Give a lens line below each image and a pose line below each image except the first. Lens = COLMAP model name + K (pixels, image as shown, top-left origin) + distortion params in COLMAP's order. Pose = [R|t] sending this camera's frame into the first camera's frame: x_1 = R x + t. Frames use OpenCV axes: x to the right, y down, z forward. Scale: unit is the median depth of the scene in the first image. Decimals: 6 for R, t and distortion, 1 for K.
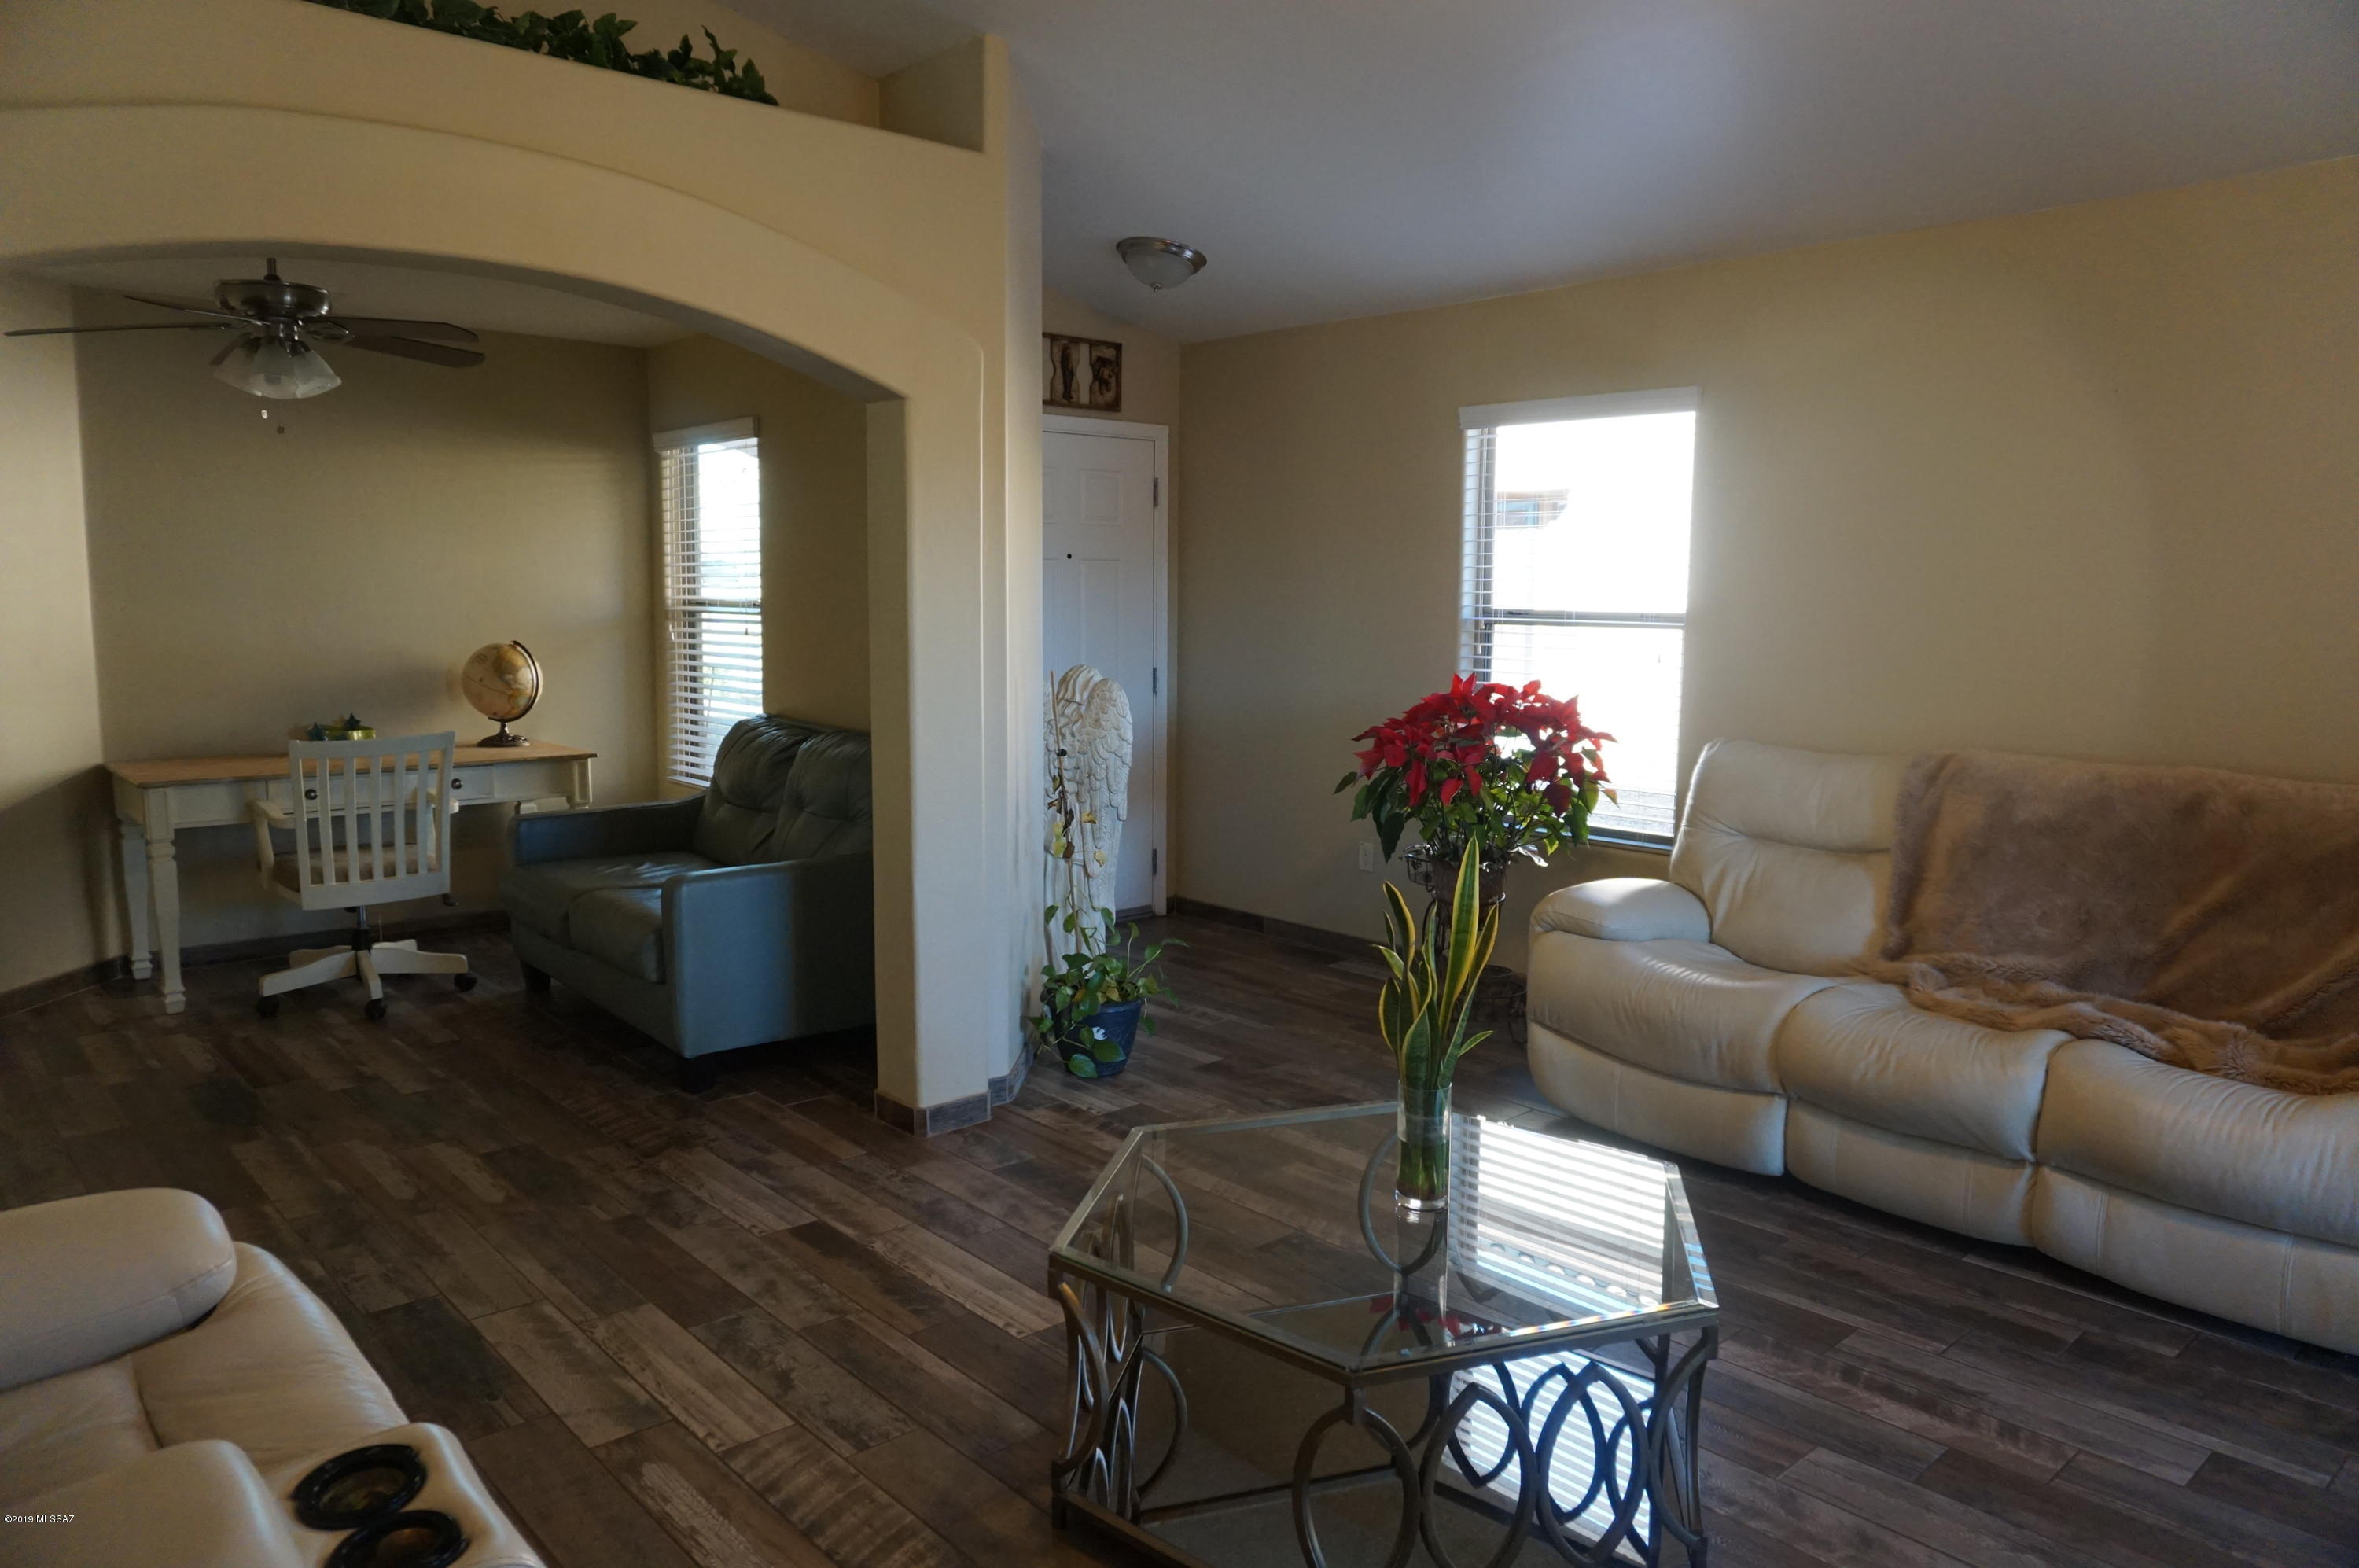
lens RADIAL K [[1560.0, 0, 1171.6], [0, 1560.0, 789.0], [0, 0, 1]] dist [-0.035336, 0.002697]
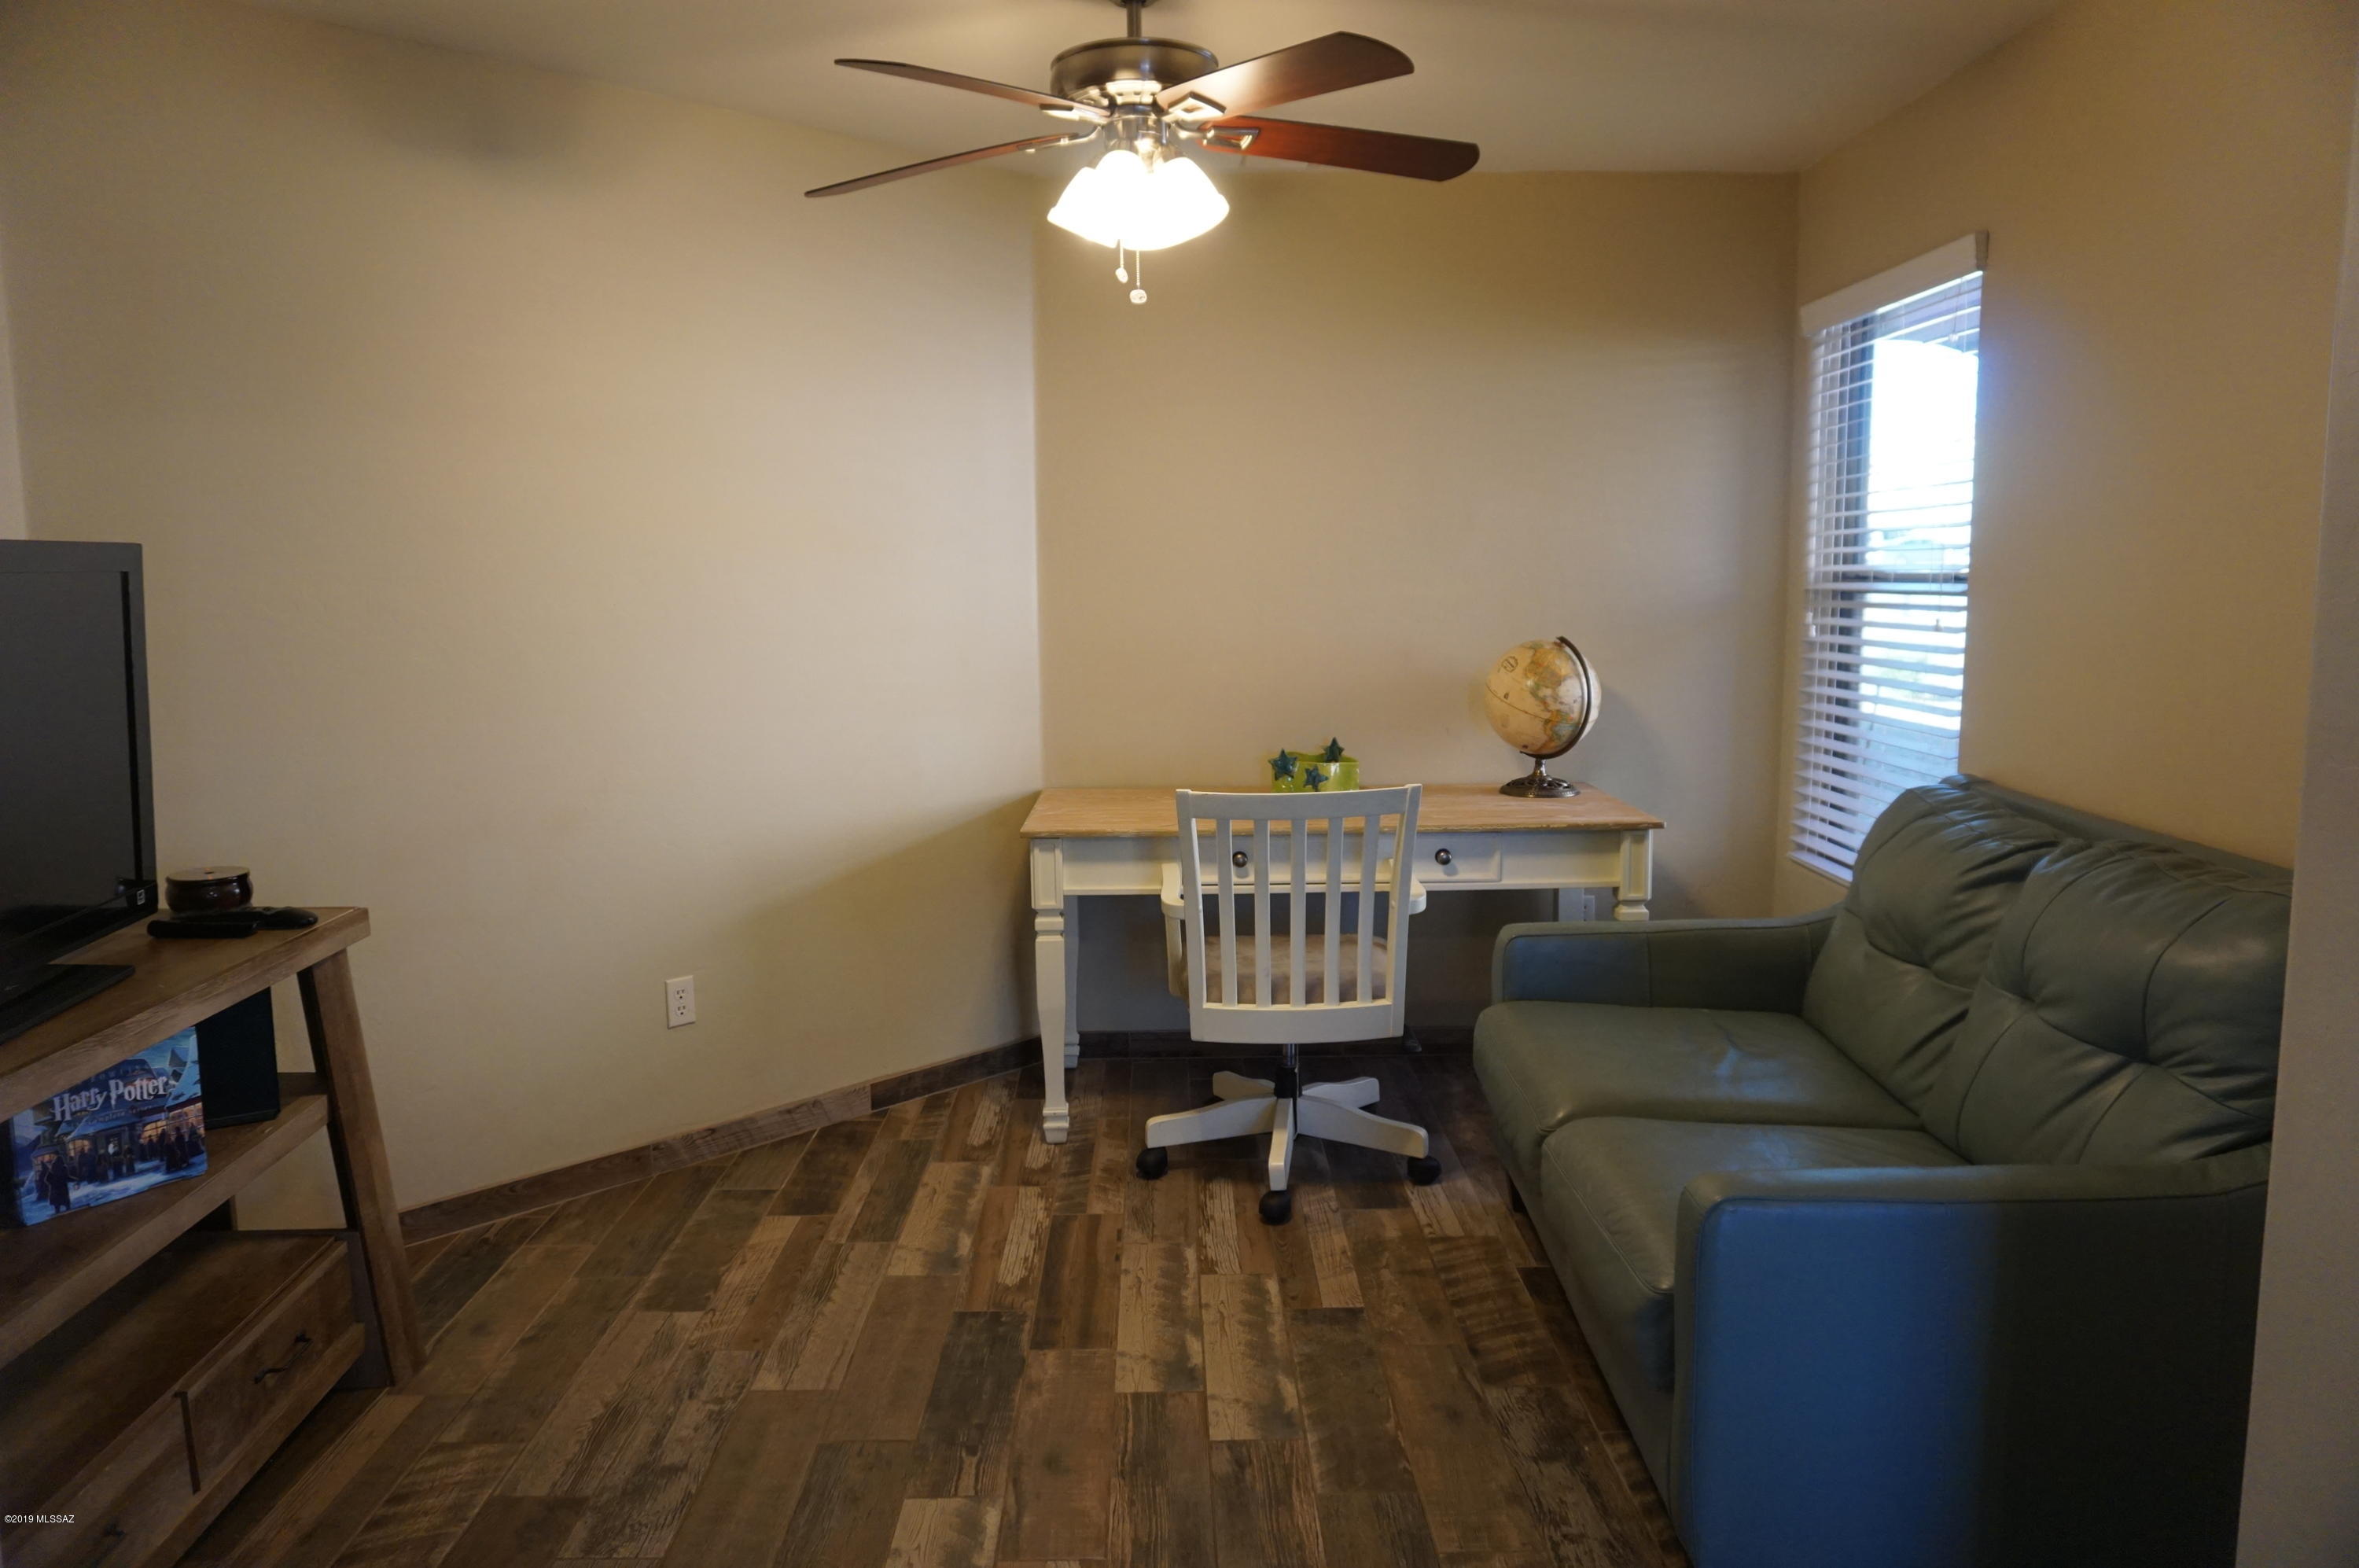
lens RADIAL K [[1570.5, 0, 1170.4], [0, 1570.5, 782.1], [0, 0, 1]] dist [-0.050968, 0.033837]
pose [[0.745391, 0.067821, -0.663168, -0.134758], [-0.065233, 0.997458, 0.028688, -0.055315], [0.663428, 0.021877, 0.747921, 0.515982]]
